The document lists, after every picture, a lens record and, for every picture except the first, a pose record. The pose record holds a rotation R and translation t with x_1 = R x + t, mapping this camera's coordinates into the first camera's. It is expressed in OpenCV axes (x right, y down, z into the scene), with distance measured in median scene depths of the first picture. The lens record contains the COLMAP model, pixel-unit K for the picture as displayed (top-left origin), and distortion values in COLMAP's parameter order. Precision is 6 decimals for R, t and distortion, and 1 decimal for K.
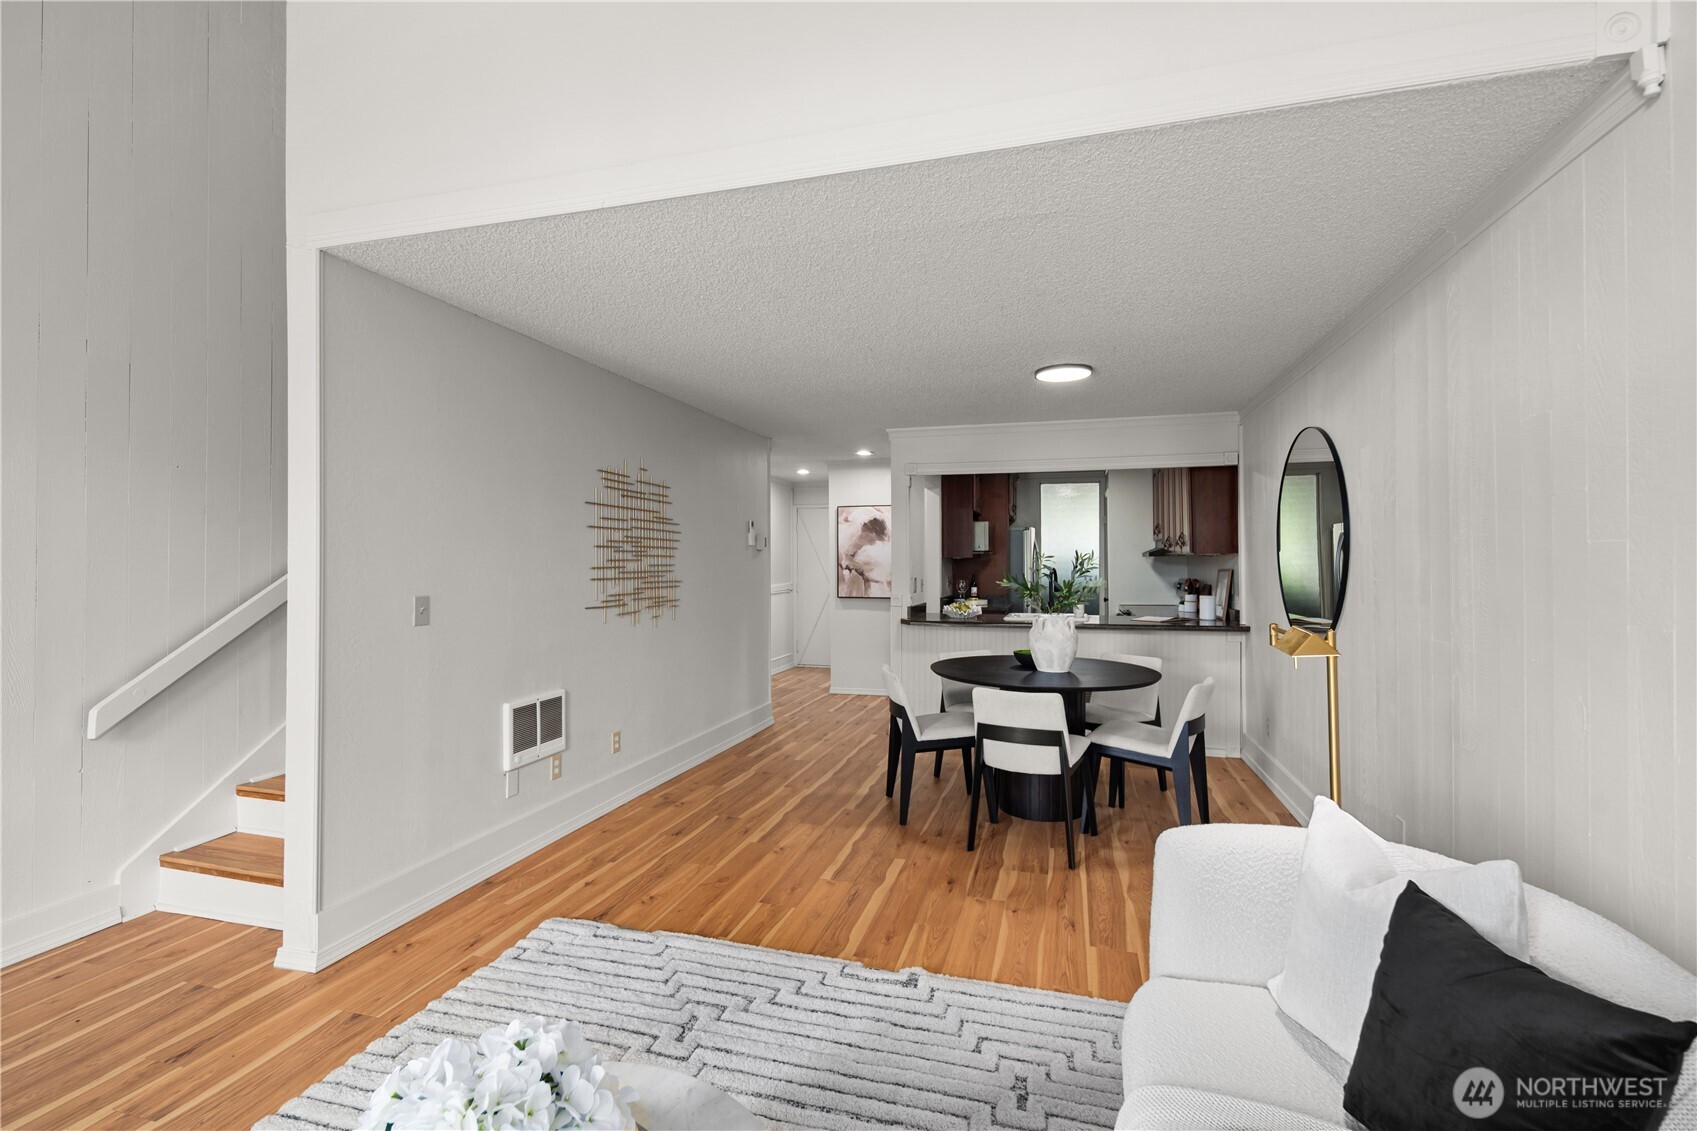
lens RADIAL K [[762.2, 0, 848.5], [0, 762.2, 565.5], [0, 0, 1]] dist [0.000887, 0.000117]
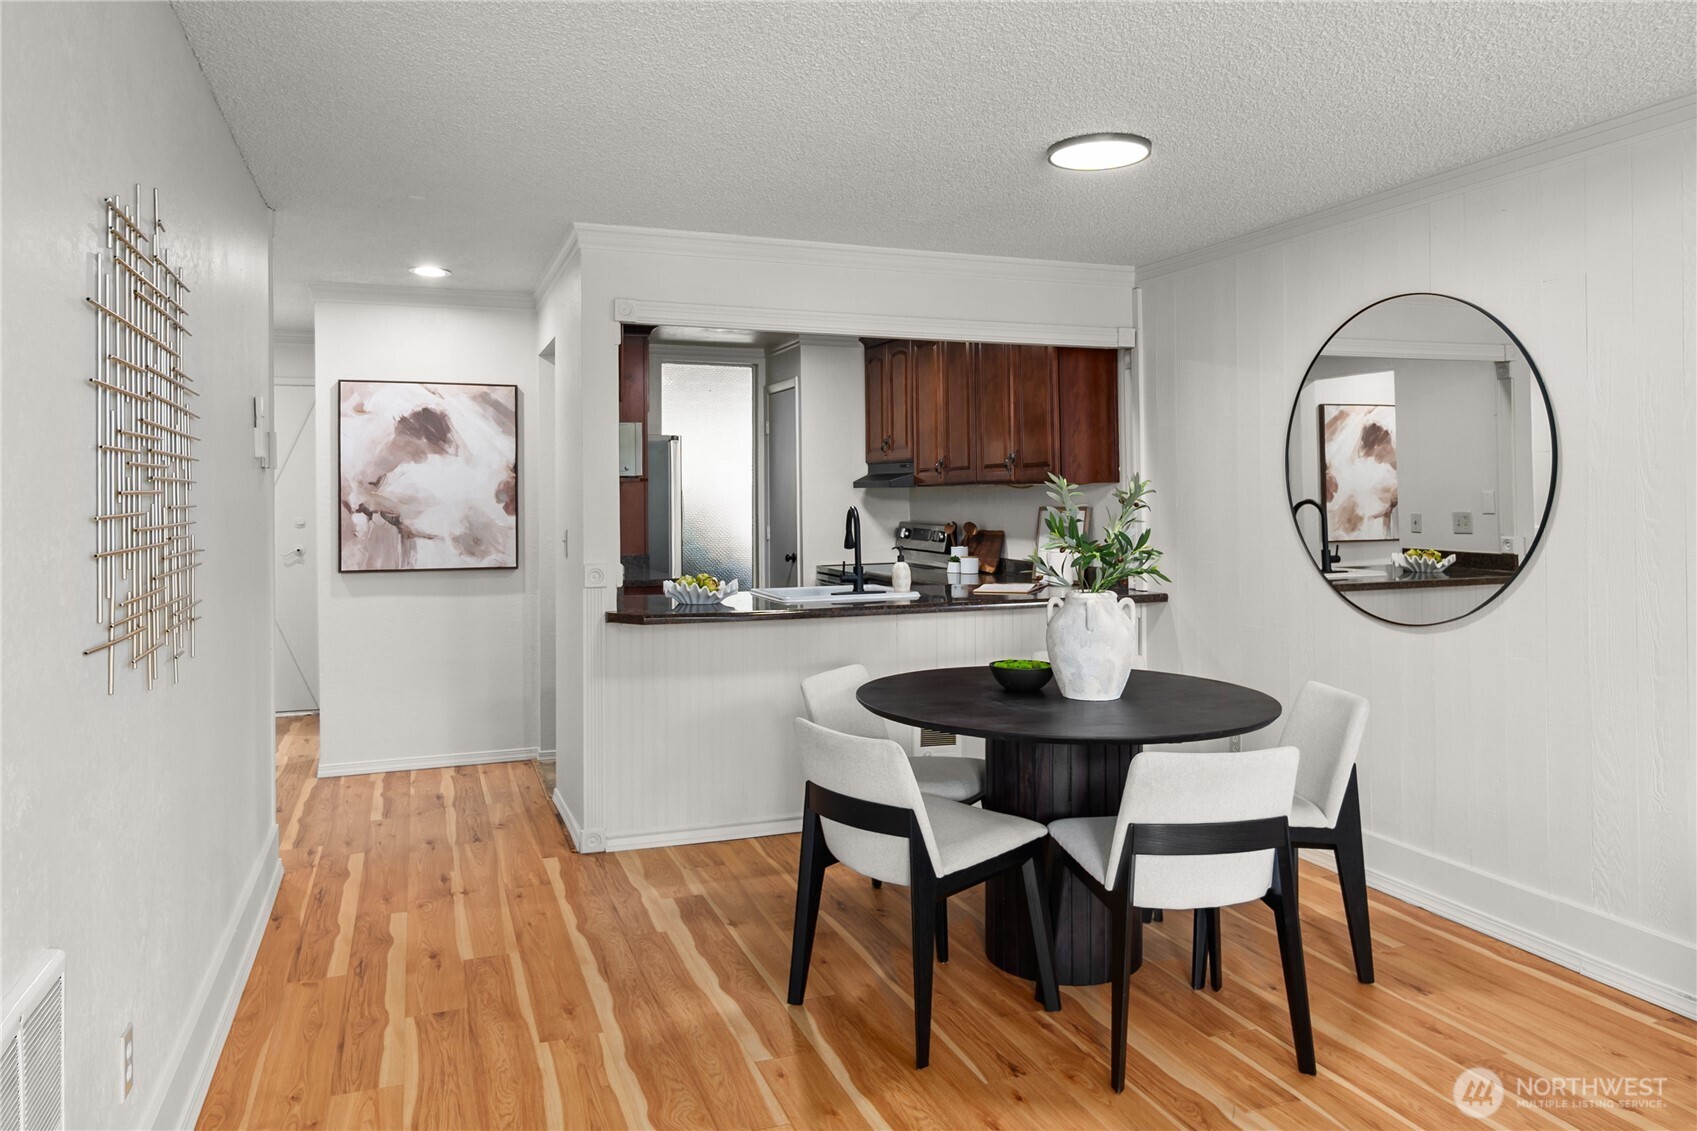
lens RADIAL K [[1164.1, 0, 857.1], [0, 1164.1, 498.3], [0, 0, 1]] dist [0.000368, 0.001506]
pose [[0.800803, -0.002631, 0.598922, -0.282296], [0.004179, 0.999991, -0.001194, -0.002506], [-0.598913, 0.003459, 0.800806, 0.340002]]
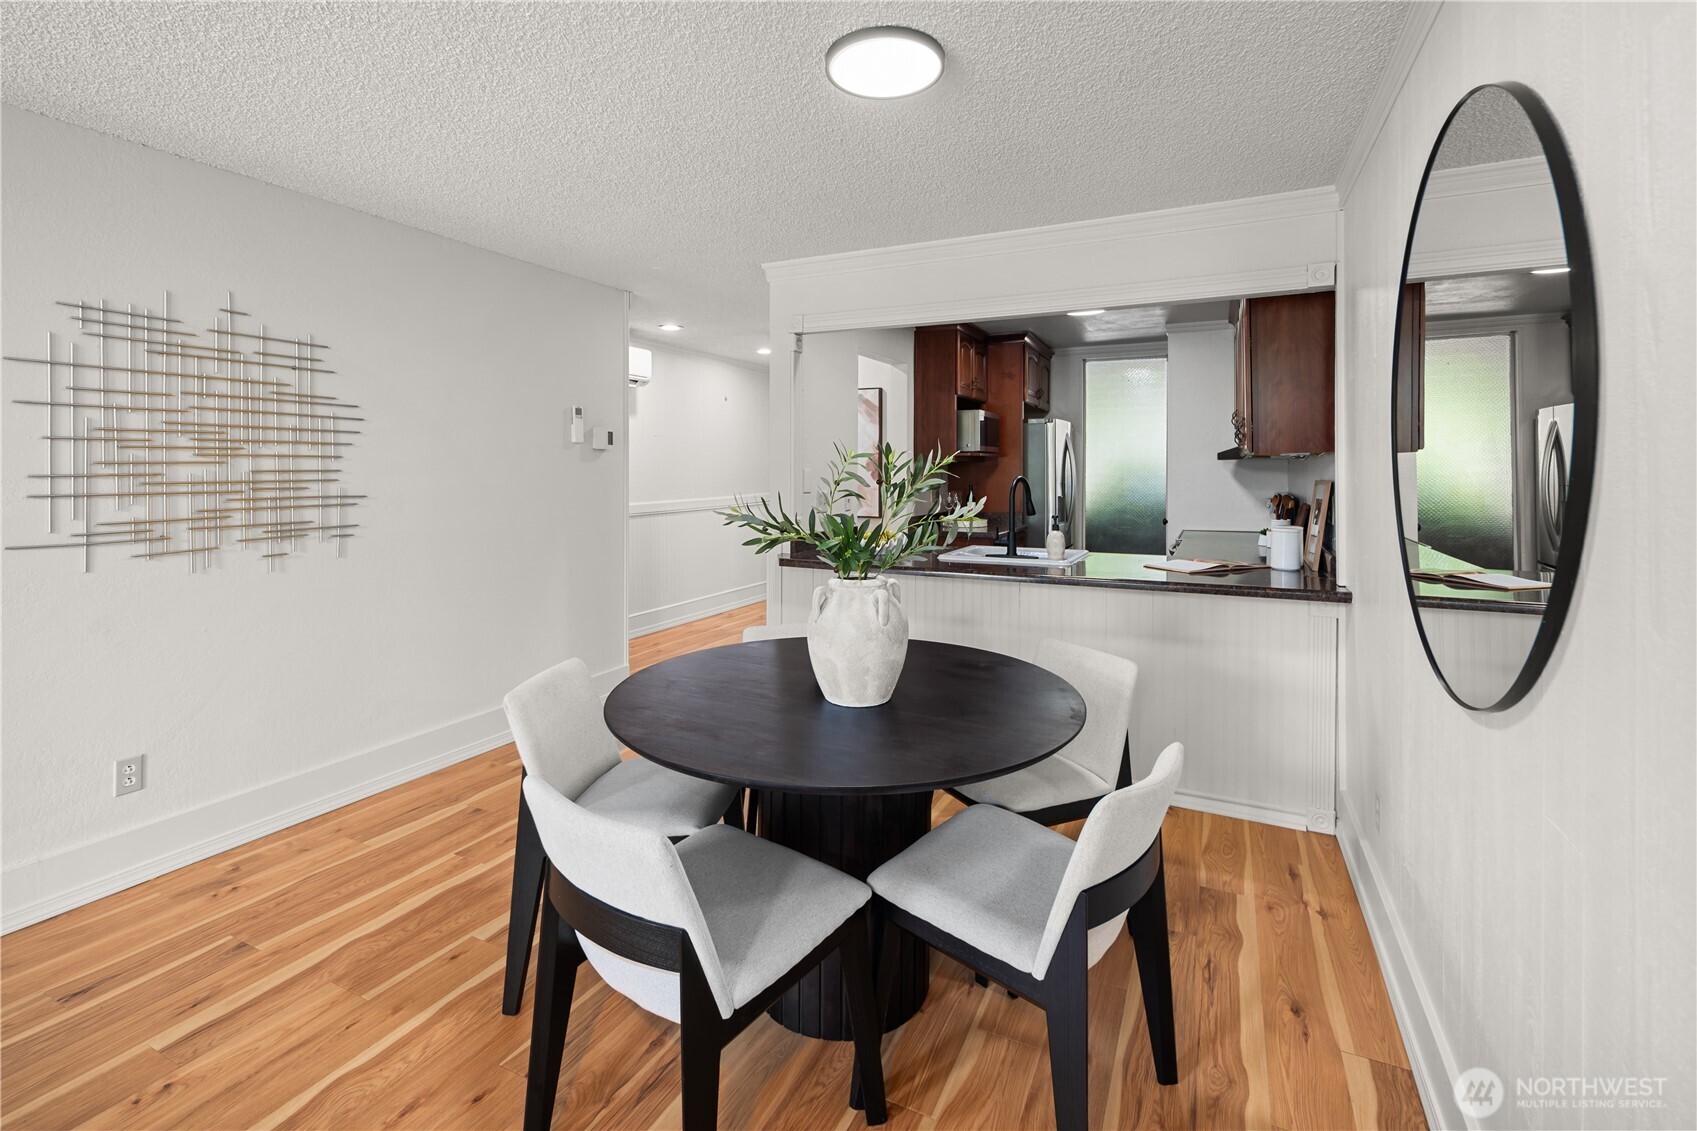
lens RADIAL K [[753.7, 0, 855.5], [0, 753.7, 474.3], [0, 0, 1]] dist [0.005287, -0.000048]
pose [[0.985610, 0.004095, -0.168988, 0.271448], [-0.003083, 0.999976, 0.006251, -0.002692], [0.169009, -0.005640, 0.985598, 0.421908]]
